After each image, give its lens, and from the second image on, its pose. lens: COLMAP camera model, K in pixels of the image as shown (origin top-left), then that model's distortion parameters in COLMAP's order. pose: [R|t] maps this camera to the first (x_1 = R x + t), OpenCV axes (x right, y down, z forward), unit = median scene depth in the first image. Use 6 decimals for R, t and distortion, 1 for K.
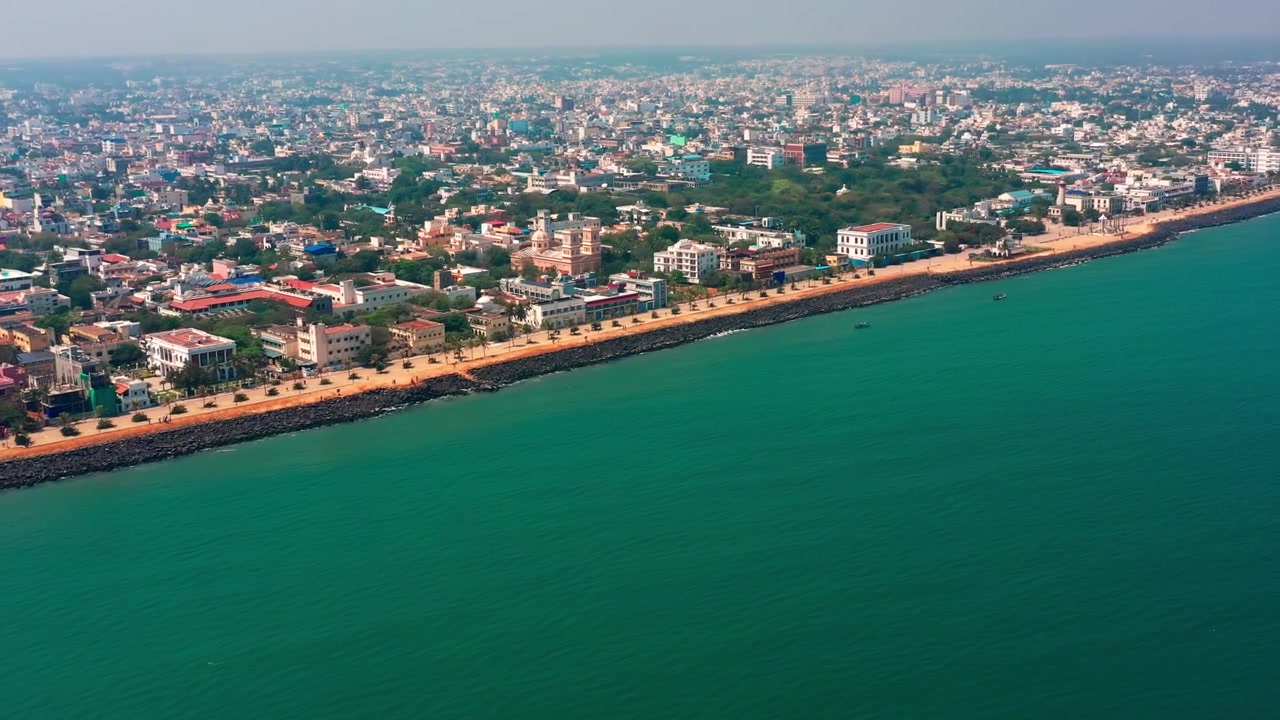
lens RADIAL K [[1112.0, 0, 640.1], [0, 1112.0, 337.7], [0, 0, 1]] dist [-0.004561, 0.011106]
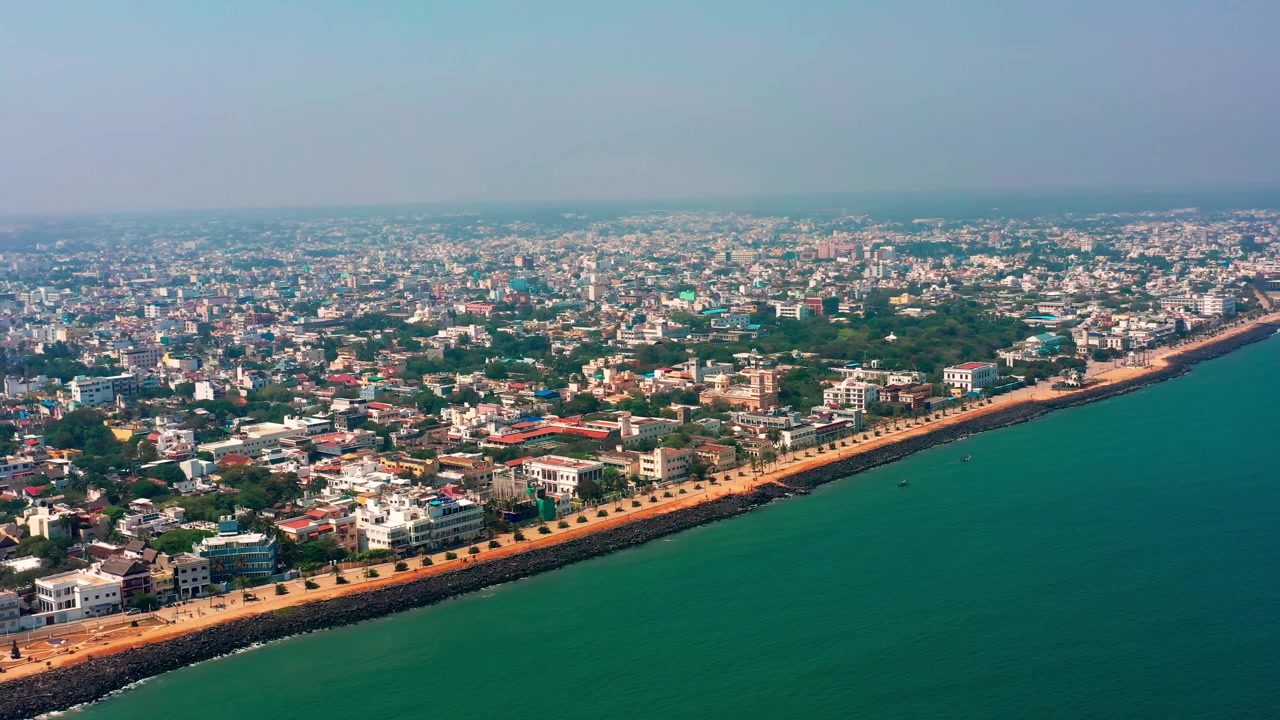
lens RADIAL K [[1112.0, 0, 640.1], [0, 1112.0, 337.7], [0, 0, 1]] dist [-0.004561, 0.011106]
pose [[0.993781, -0.020503, 0.109445, -0.287606], [0.035134, 0.990429, -0.133474, 0.020664], [-0.105661, 0.136490, 0.984991, -0.169468]]
